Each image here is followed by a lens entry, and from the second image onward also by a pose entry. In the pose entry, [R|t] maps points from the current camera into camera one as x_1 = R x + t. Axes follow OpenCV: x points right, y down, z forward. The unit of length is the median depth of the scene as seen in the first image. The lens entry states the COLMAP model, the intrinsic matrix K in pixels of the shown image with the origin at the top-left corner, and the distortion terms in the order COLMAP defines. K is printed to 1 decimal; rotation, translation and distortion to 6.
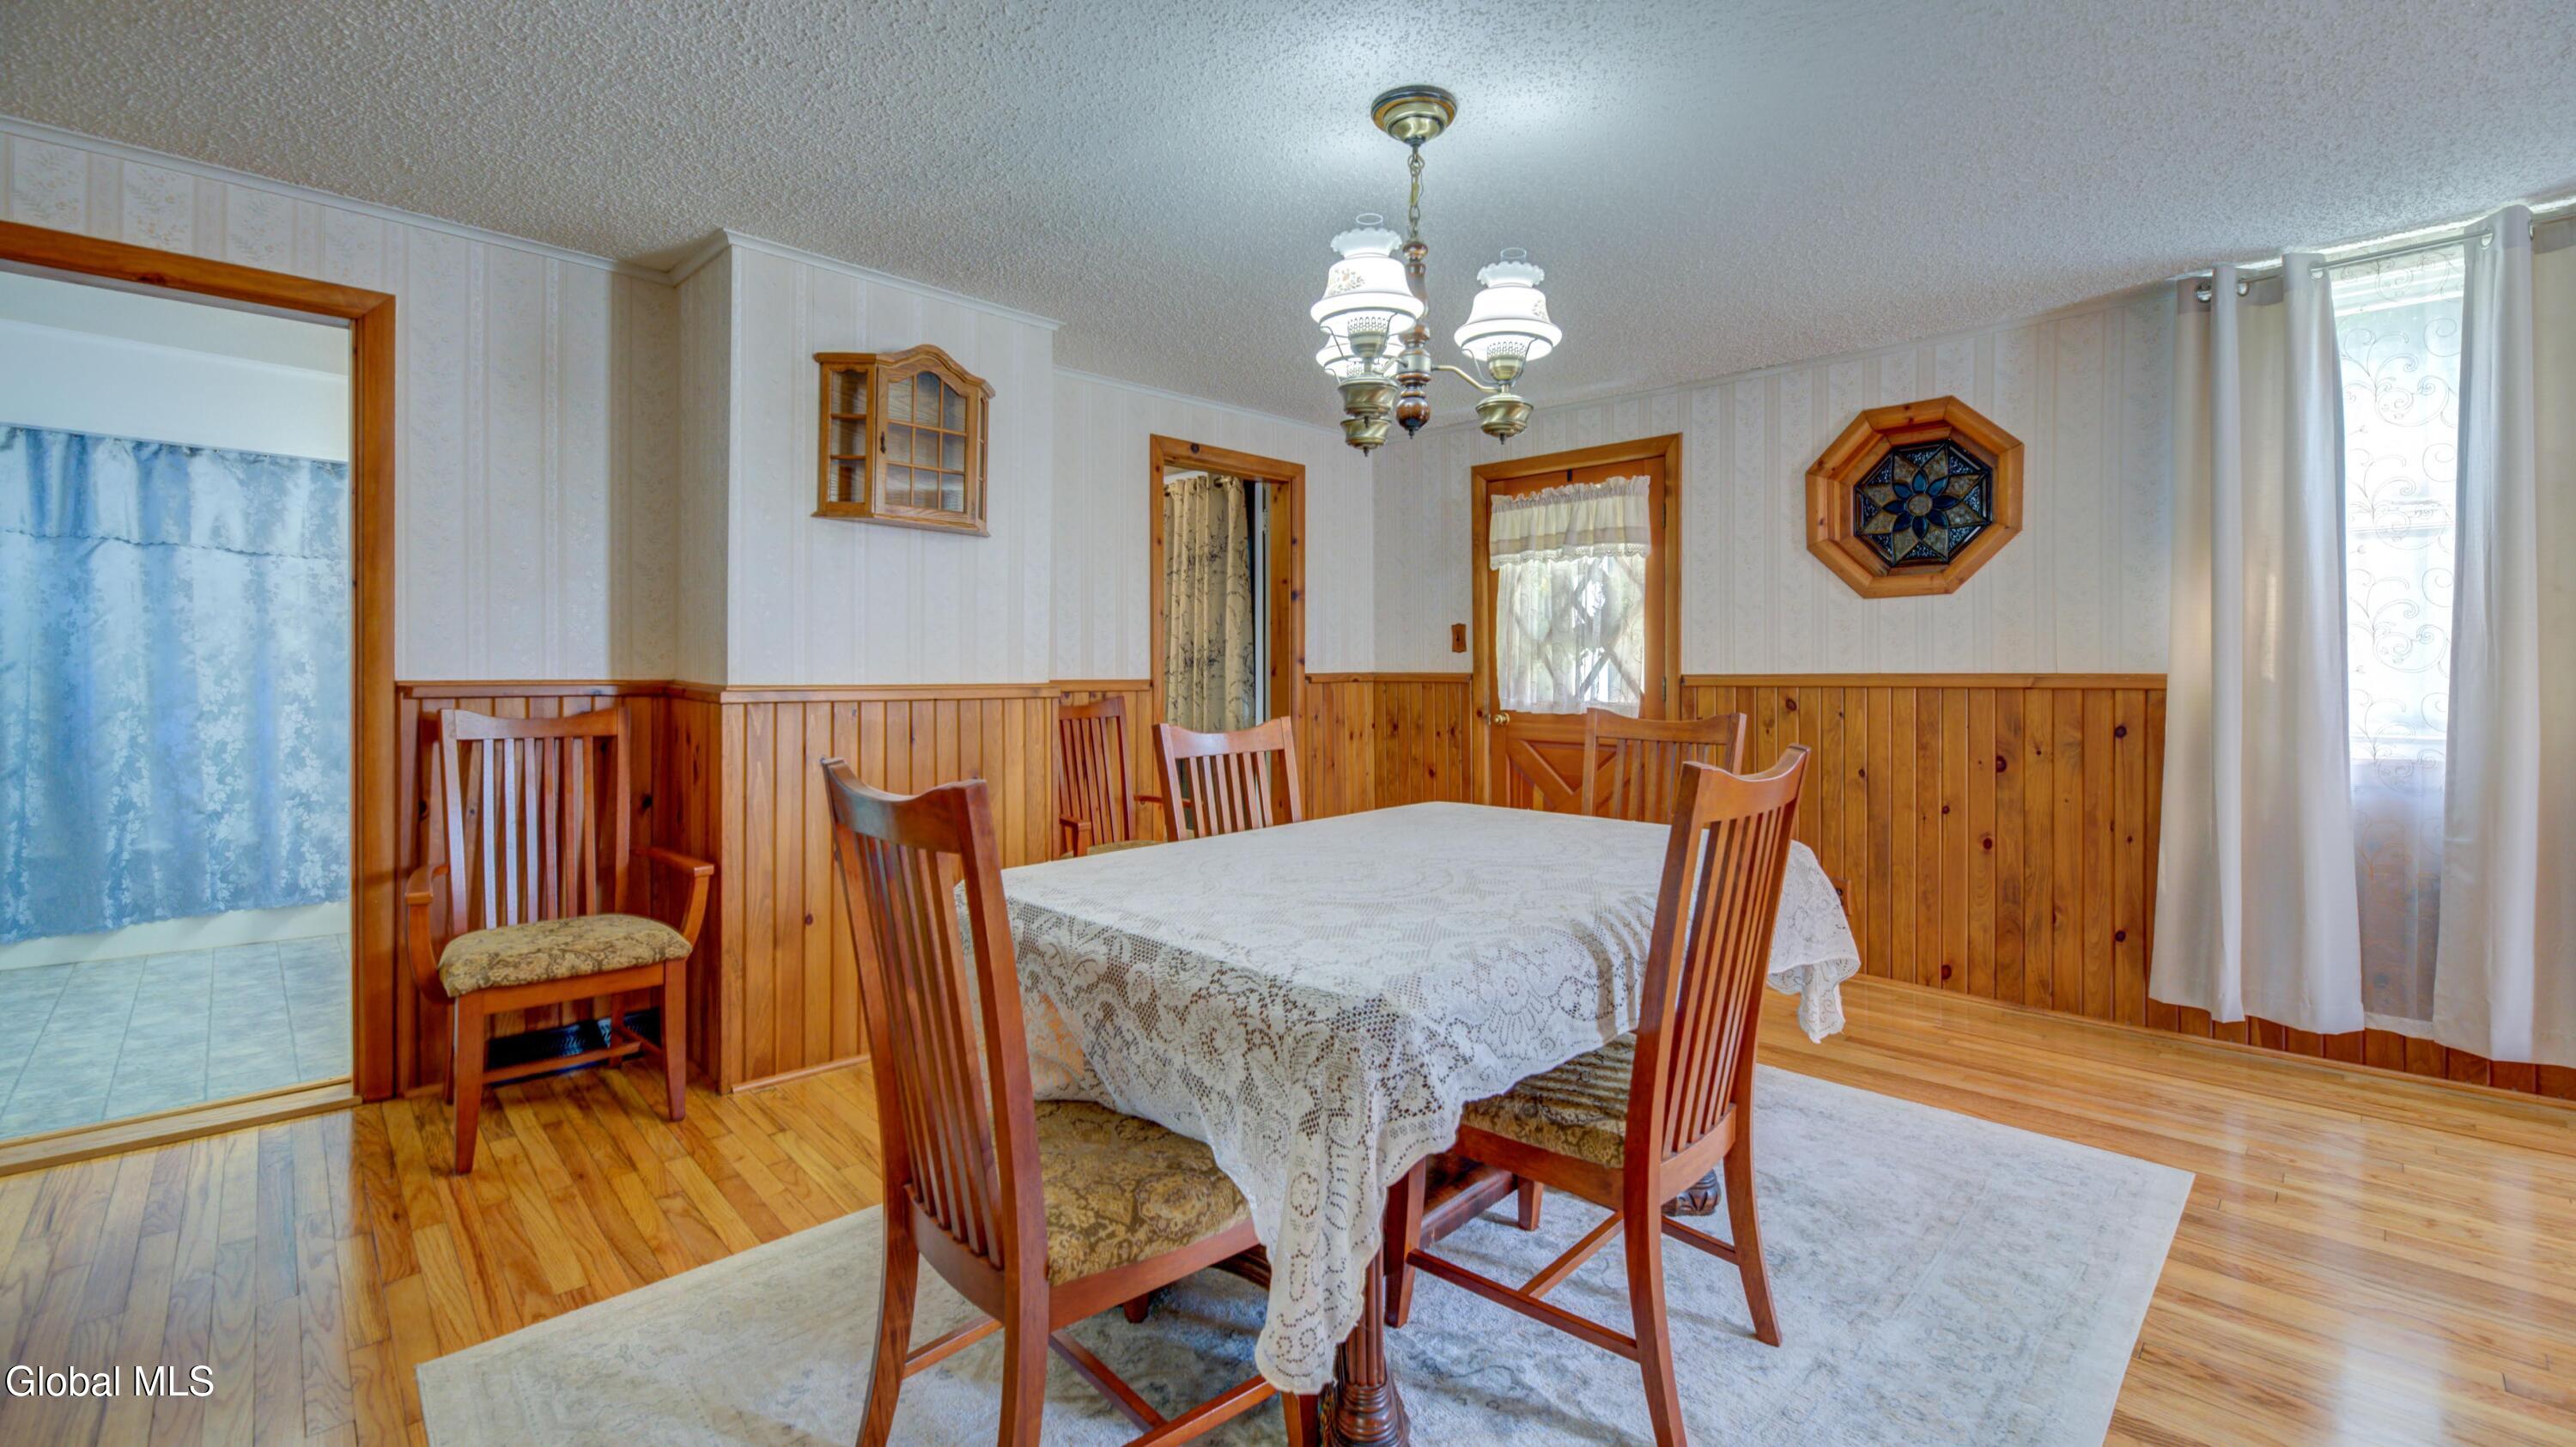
lens RADIAL K [[1060.8, 0, 1295.8], [0, 1060.8, 696.3], [0, 0, 1]] dist [-0.026311, -0.000148]
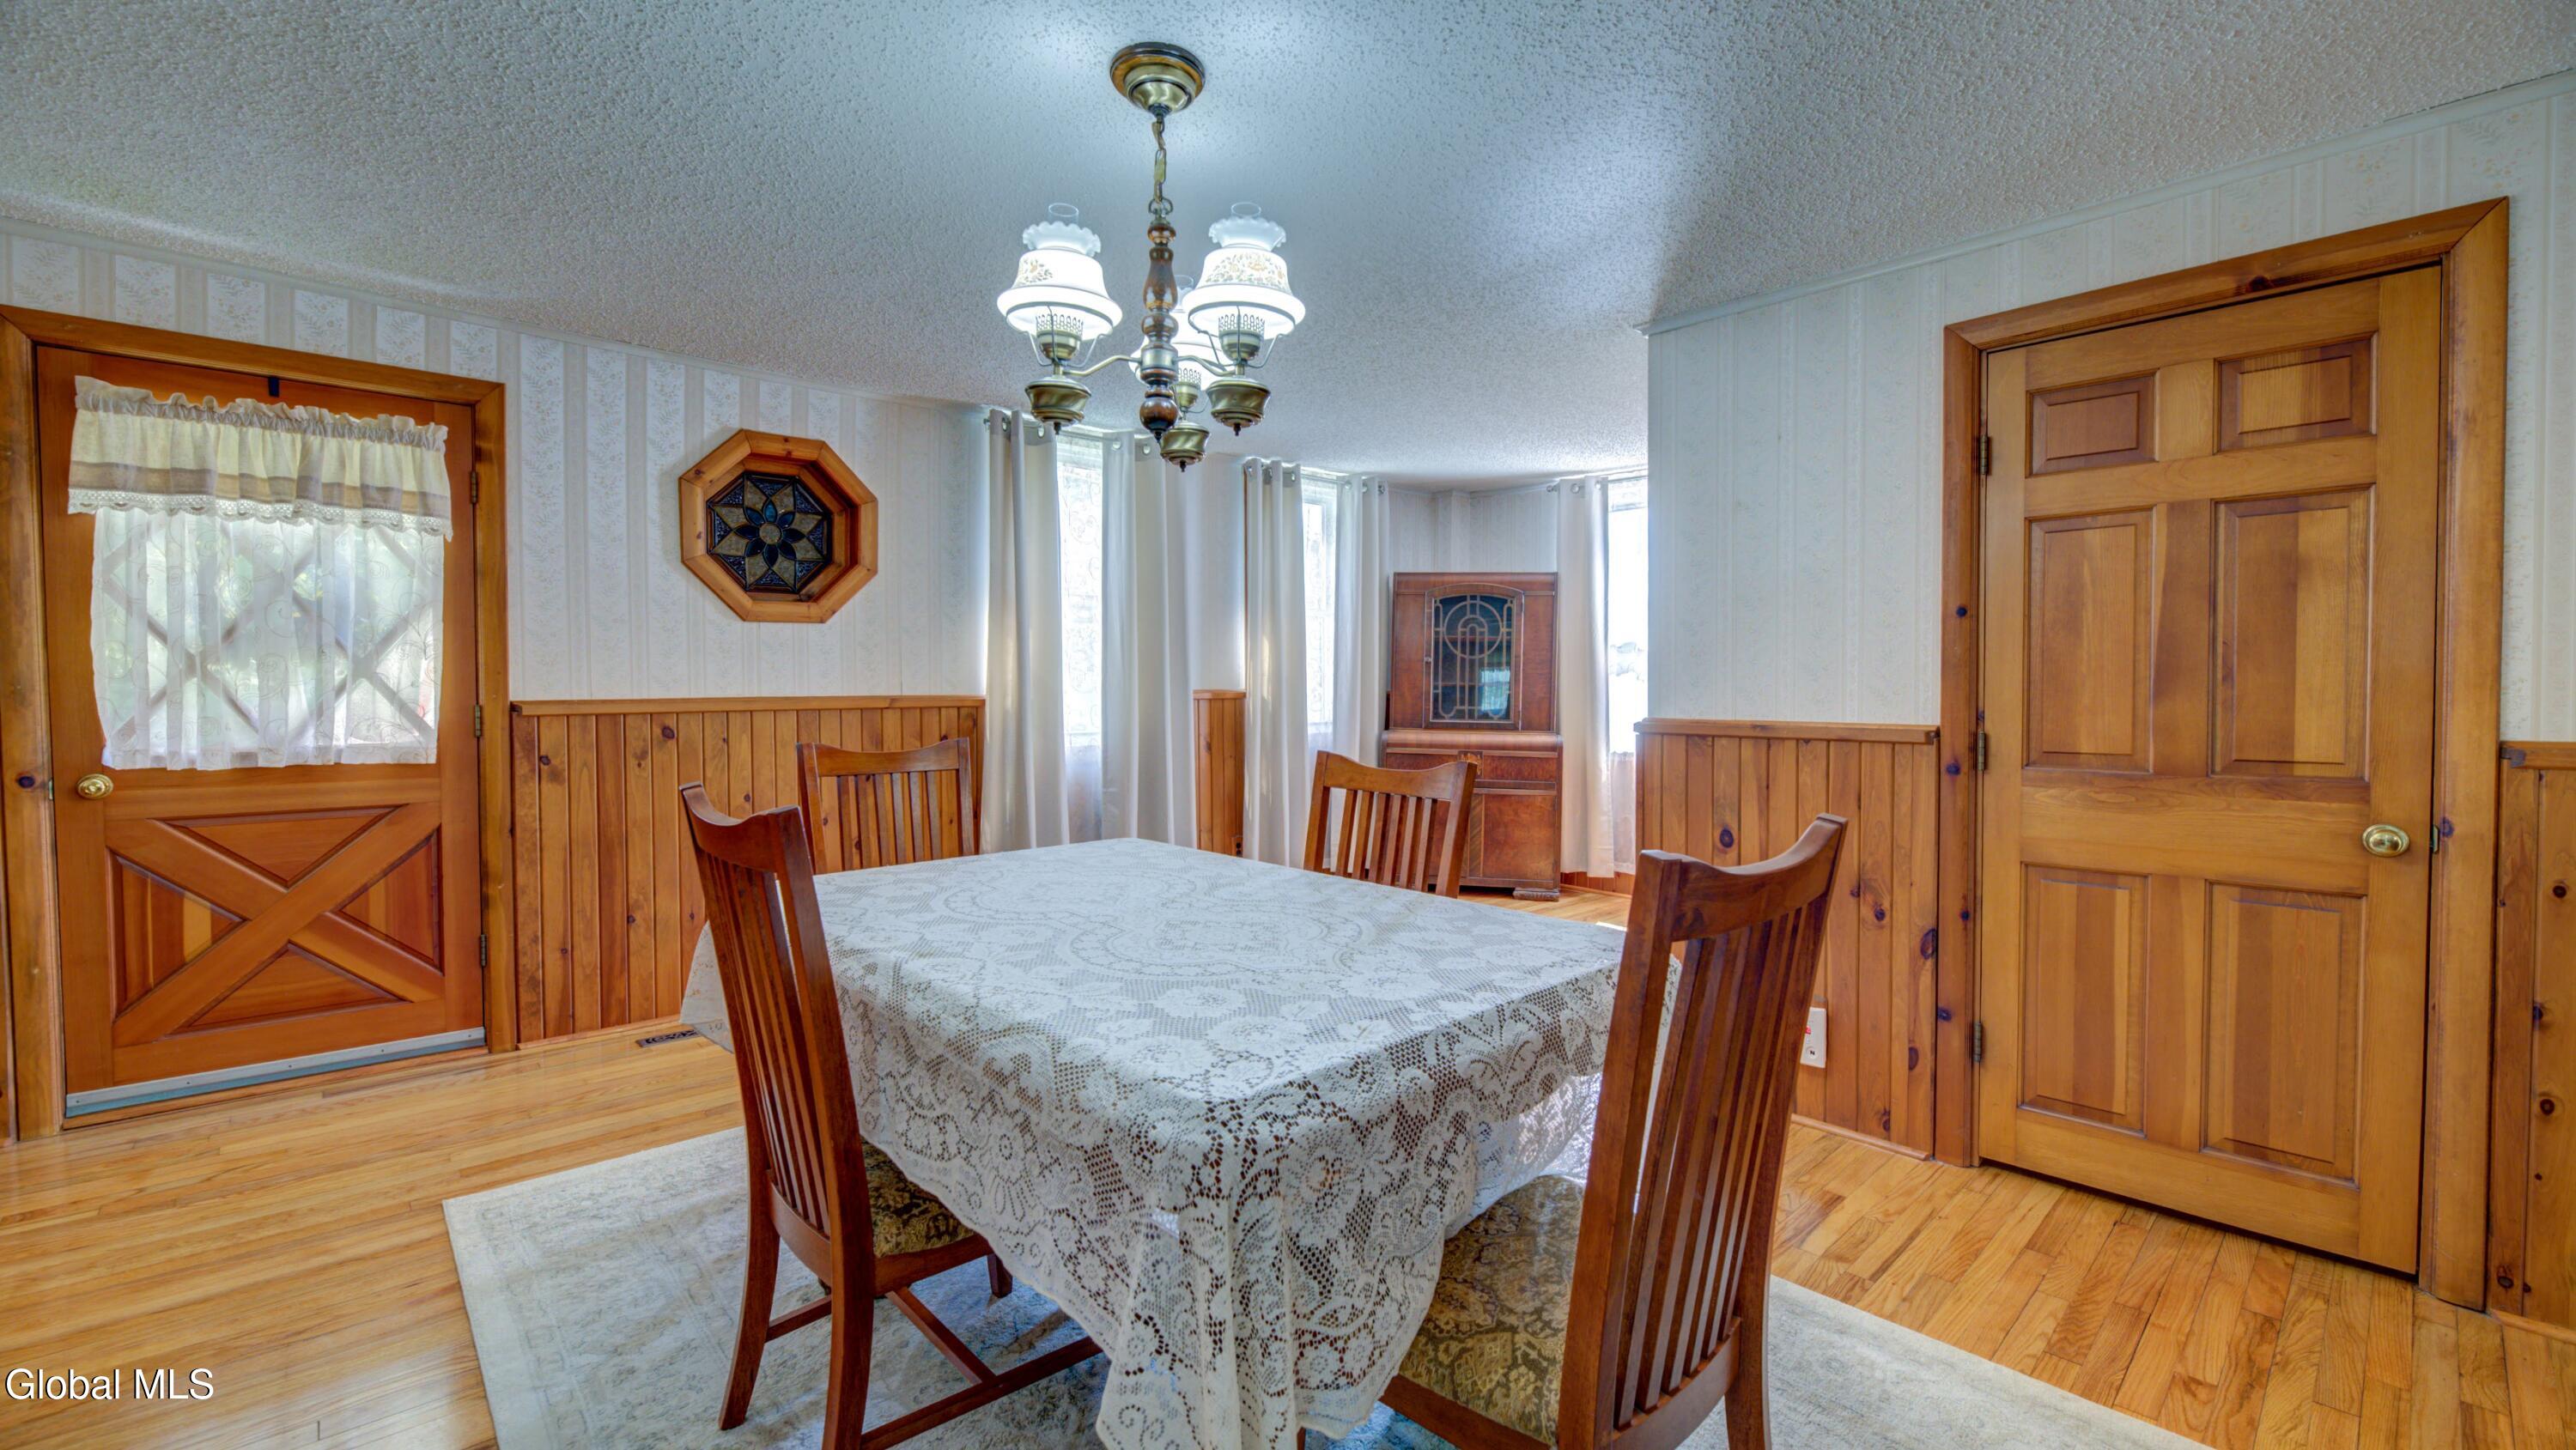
lens RADIAL K [[1025.9, 0, 1288.0], [0, 1025.9, 725.0], [0, 0, 1]] dist [0.000364, -0.002336]
pose [[0.032647, -0.038548, 0.998723, -0.404241], [0.027729, 0.998906, 0.037648, -0.017686], [-0.999082, 0.026464, 0.033681, 0.459592]]
